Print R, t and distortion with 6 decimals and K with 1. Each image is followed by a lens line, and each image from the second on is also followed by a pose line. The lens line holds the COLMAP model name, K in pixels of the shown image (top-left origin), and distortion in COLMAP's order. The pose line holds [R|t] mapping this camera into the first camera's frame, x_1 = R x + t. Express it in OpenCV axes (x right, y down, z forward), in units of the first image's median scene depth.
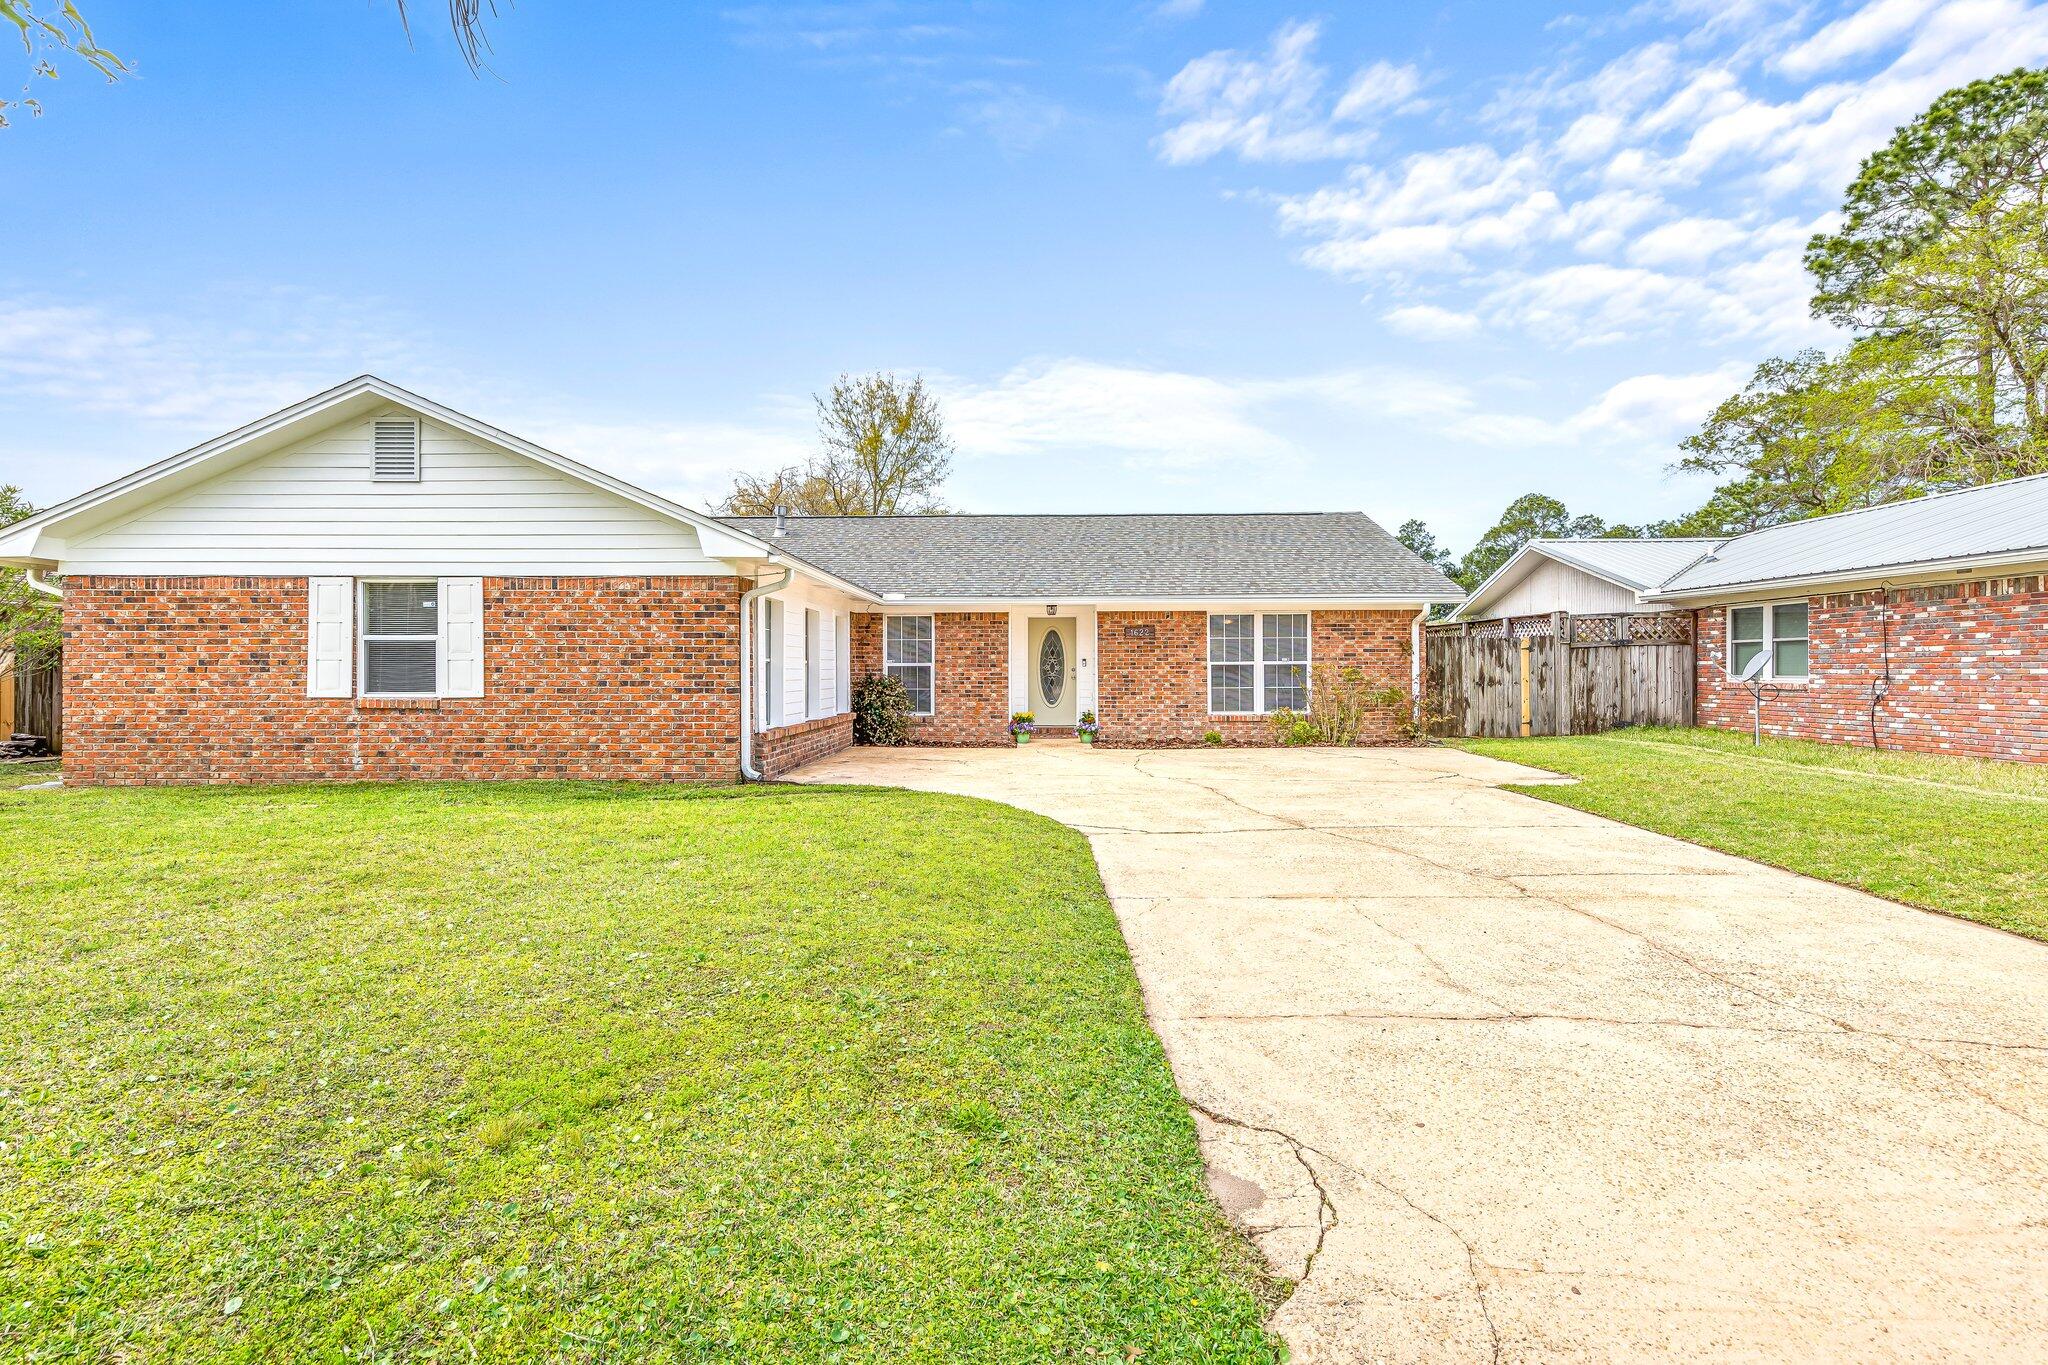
lens RADIAL K [[973.4, 0, 1016.7], [0, 973.4, 672.9], [0, 0, 1]] dist [0.000726, 0.000222]
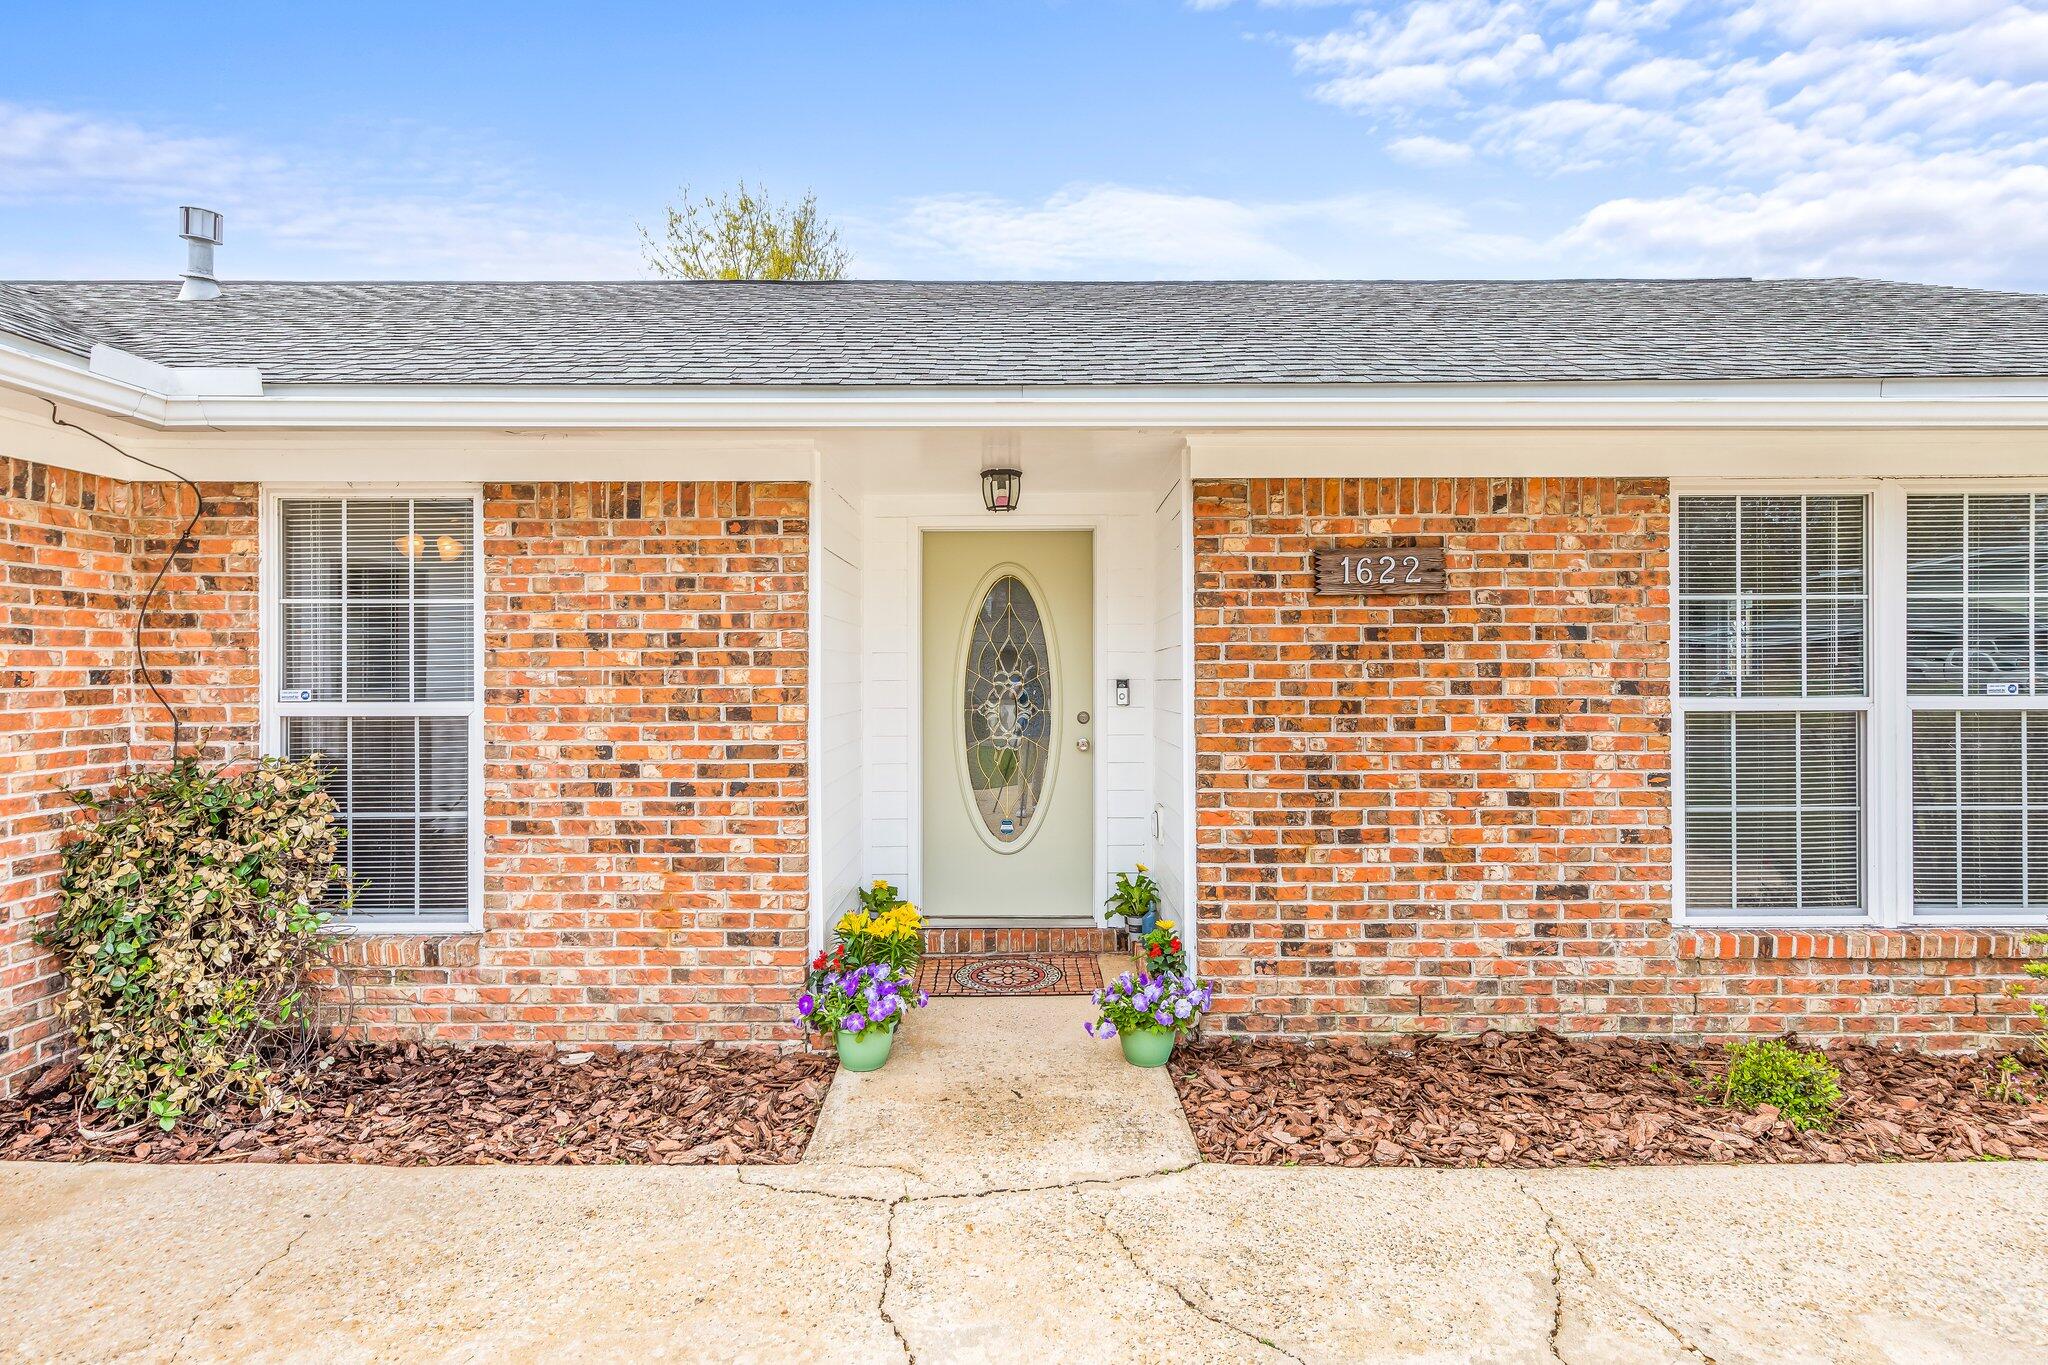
lens RADIAL K [[1102.0, 0, 1024.0], [0, 1102.0, 682.5], [0, 0, 1]] dist [0.006666, -0.000661]
pose [[0.999835, 0.000728, 0.018171, 0.038036], [-0.000764, 0.999998, 0.001959, -0.015724], [-0.018170, -0.001973, 0.999833, 0.741340]]
